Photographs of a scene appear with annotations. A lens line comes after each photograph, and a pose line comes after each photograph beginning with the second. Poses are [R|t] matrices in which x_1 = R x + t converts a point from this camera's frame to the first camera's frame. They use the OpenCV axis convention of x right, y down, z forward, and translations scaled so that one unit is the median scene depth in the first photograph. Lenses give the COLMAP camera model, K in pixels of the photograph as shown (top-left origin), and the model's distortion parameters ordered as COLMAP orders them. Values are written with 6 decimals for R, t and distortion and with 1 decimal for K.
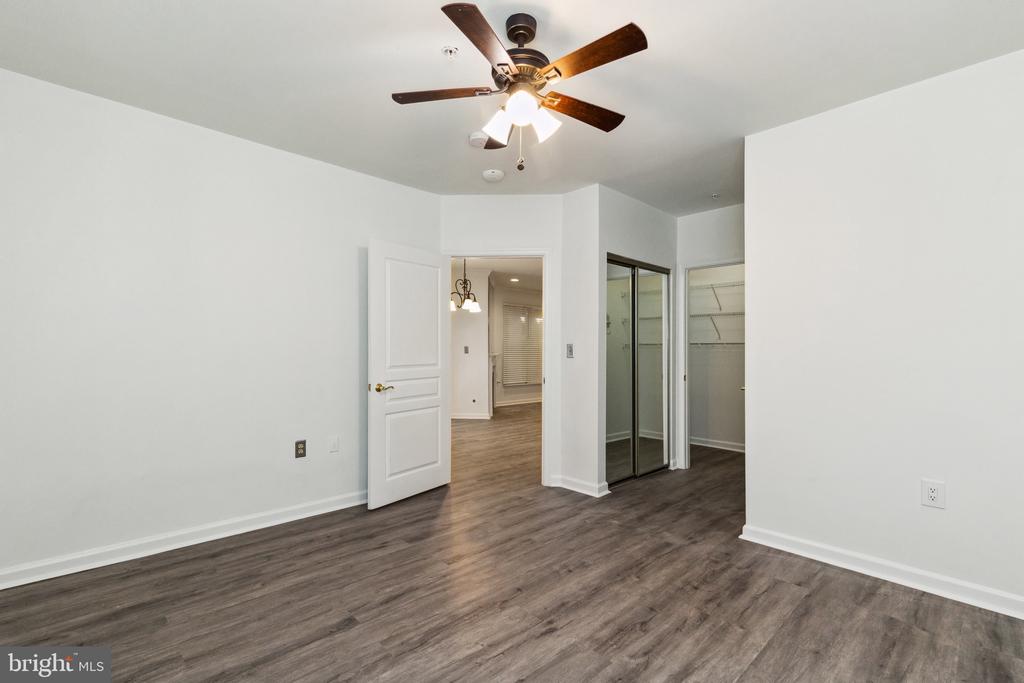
lens RADIAL K [[467.9, 0, 510.8], [0, 467.9, 350.7], [0, 0, 1]] dist [0.011442, -0.002624]
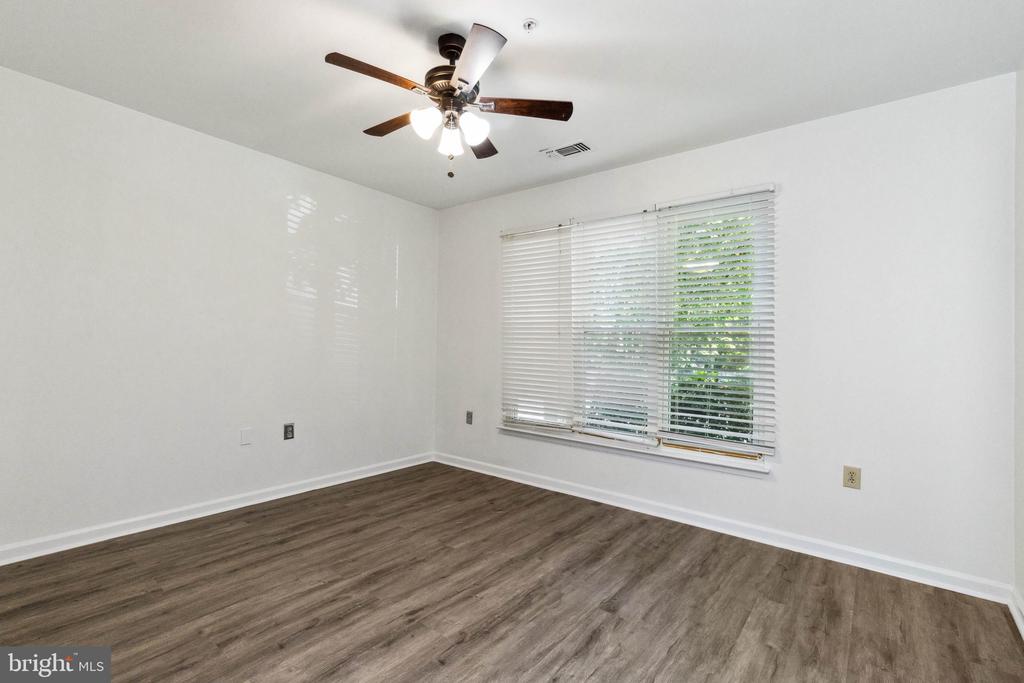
lens RADIAL K [[467.9, 0, 520.3], [0, 467.9, 336.5], [0, 0, 1]] dist [0.011442, -0.002624]
pose [[-0.986593, -0.032091, -0.160011, 0.030078], [-0.029234, 0.999369, -0.020178, 0.003973], [0.160557, -0.015229, -0.986909, 1.692663]]
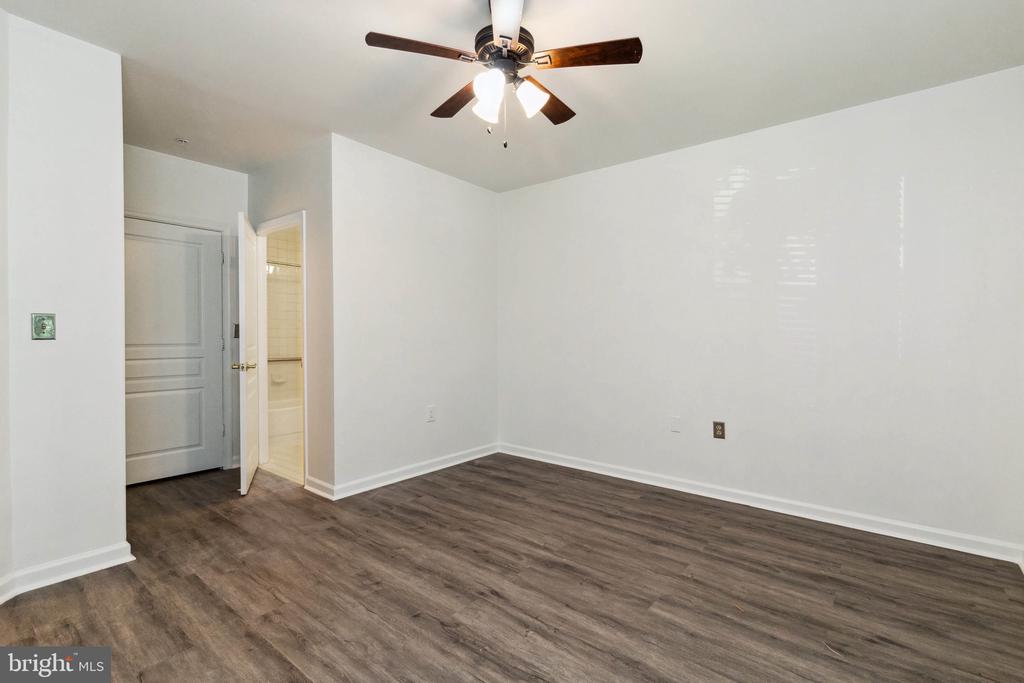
lens RADIAL K [[467.9, 0, 504.3], [0, 467.9, 345.2], [0, 0, 1]] dist [0.011442, -0.002624]
pose [[-0.124541, -0.027838, 0.991824, -0.778810], [-0.002479, 0.999612, 0.027746, 0.007441], [-0.992211, 0.000997, -0.124562, 0.910548]]
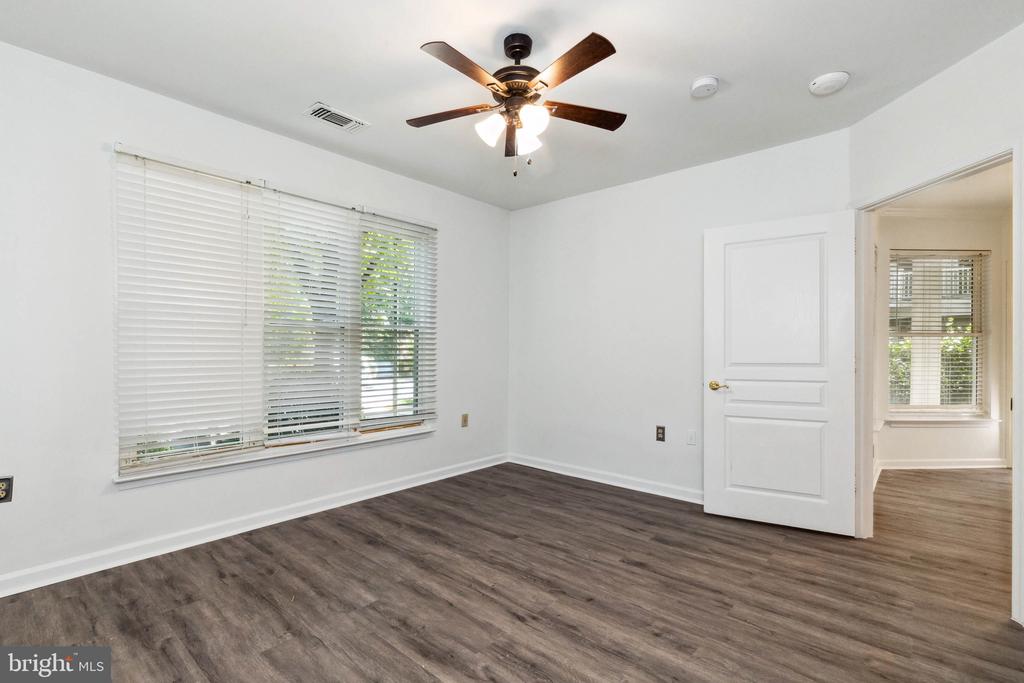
lens RADIAL K [[467.9, 0, 498.4], [0, 467.9, 343.9], [0, 0, 1]] dist [0.011442, -0.002624]
pose [[0.081748, -0.016621, -0.996514, 0.896922], [-0.007977, 0.999818, -0.017331, 0.021301], [0.996621, 0.009366, 0.081600, 0.709517]]
